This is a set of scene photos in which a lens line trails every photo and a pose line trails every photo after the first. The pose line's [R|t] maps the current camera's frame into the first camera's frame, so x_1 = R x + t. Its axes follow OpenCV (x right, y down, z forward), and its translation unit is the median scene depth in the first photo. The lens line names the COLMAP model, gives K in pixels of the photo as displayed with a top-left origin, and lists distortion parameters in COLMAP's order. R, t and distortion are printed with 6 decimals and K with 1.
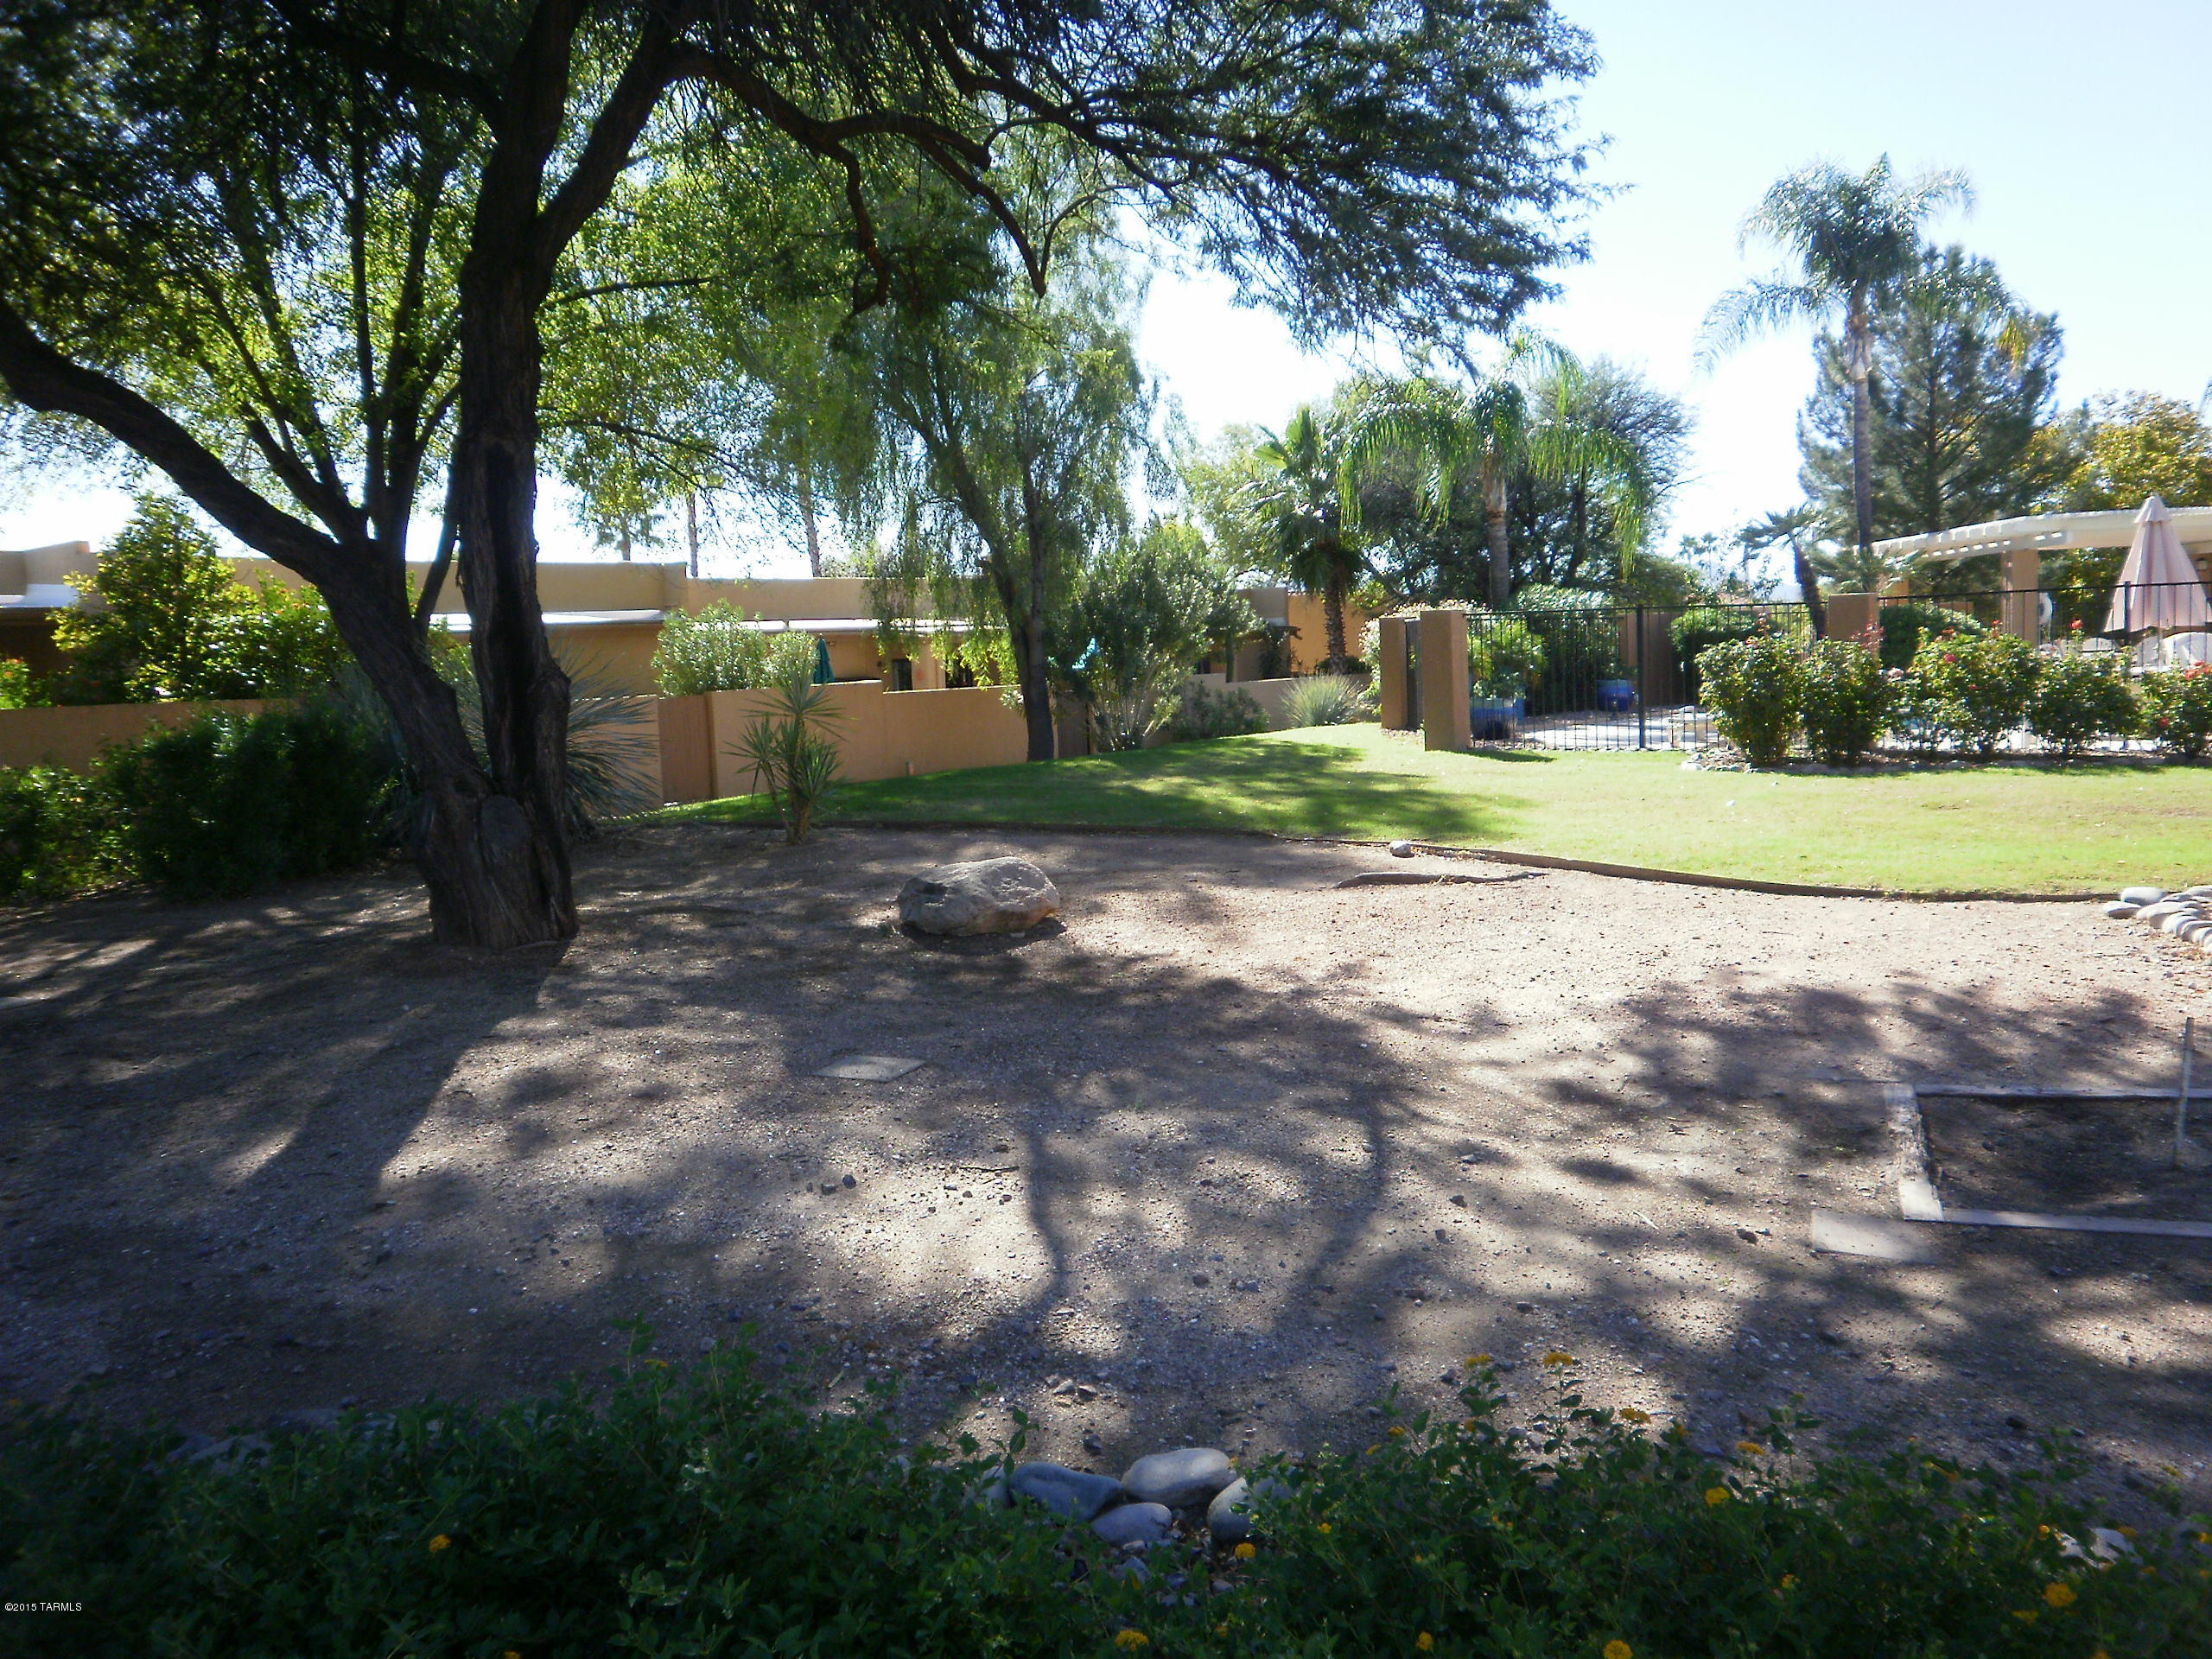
lens RADIAL K [[1642.2, 0, 1106.0], [0, 1642.2, 829.5], [0, 0, 1]] dist [-0.048106, -0.002899]
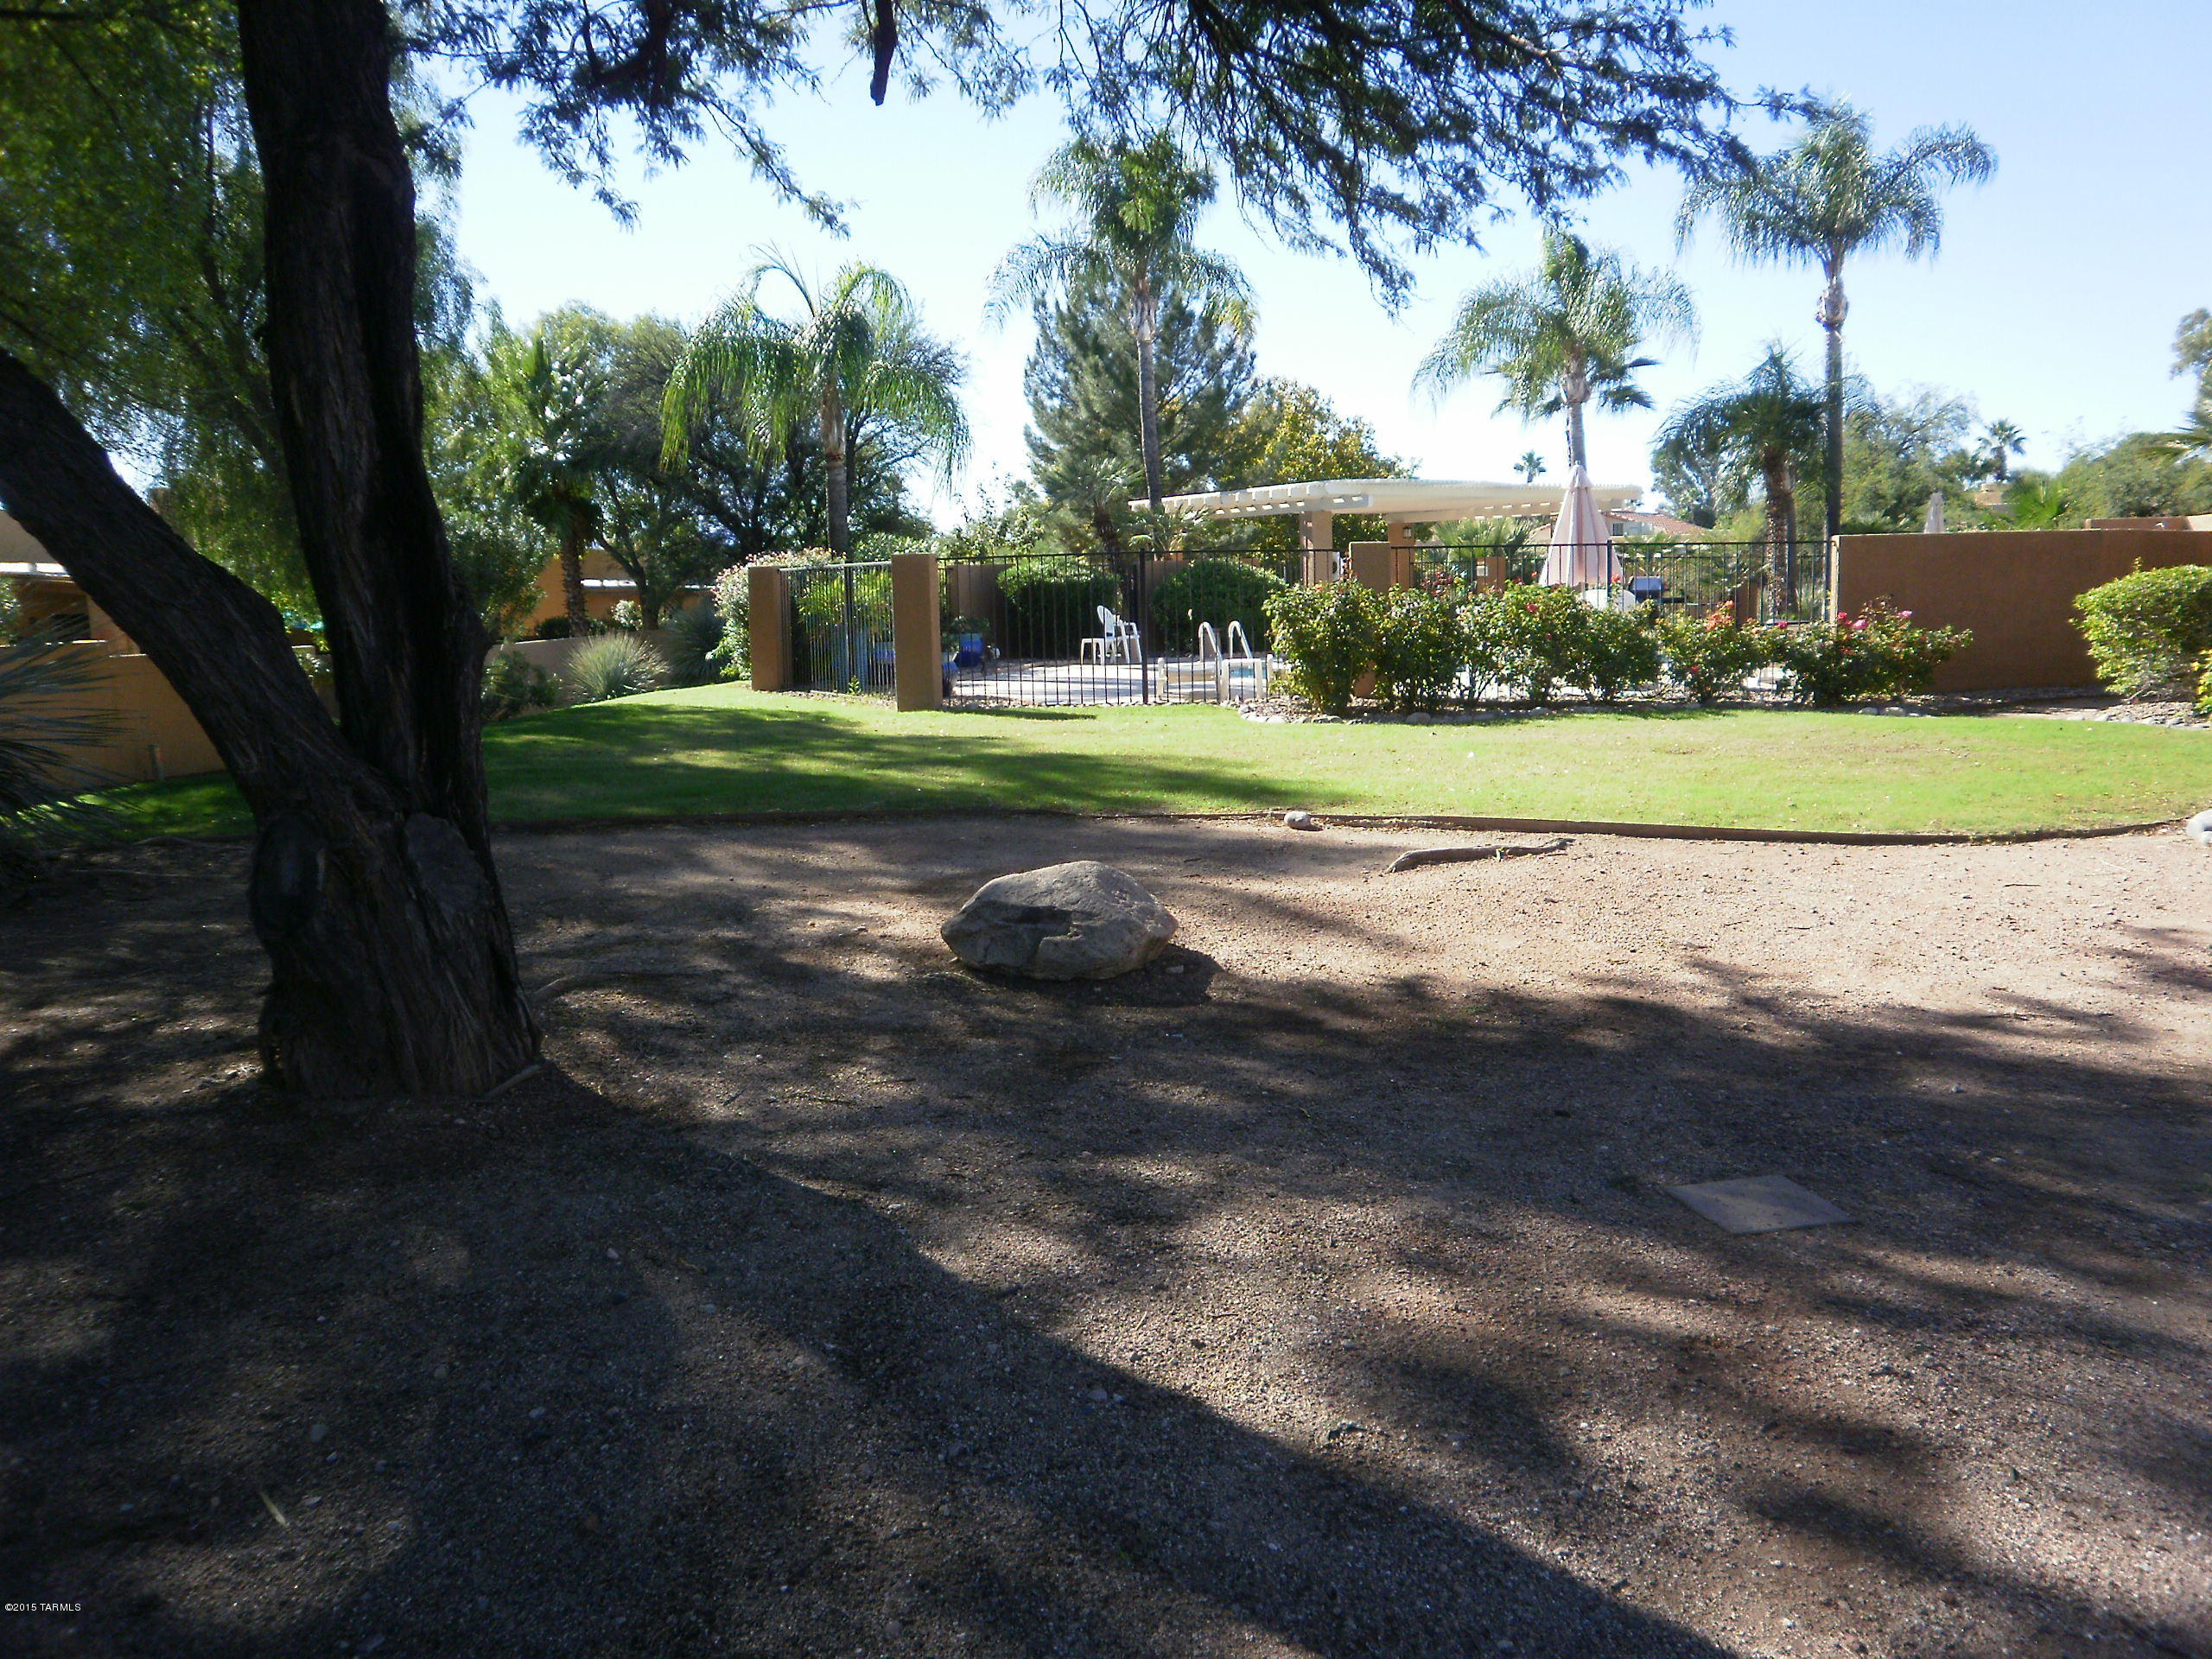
lens RADIAL K [[1718.1, 0, 1108.1], [0, 1718.1, 885.5], [0, 0, 1]] dist [-0.275903, 0.159518]
pose [[0.841706, -0.077230, 0.534385, -0.155414], [0.051203, 0.996674, 0.063390, -0.006621], [-0.537503, -0.025994, 0.842861, 0.136224]]
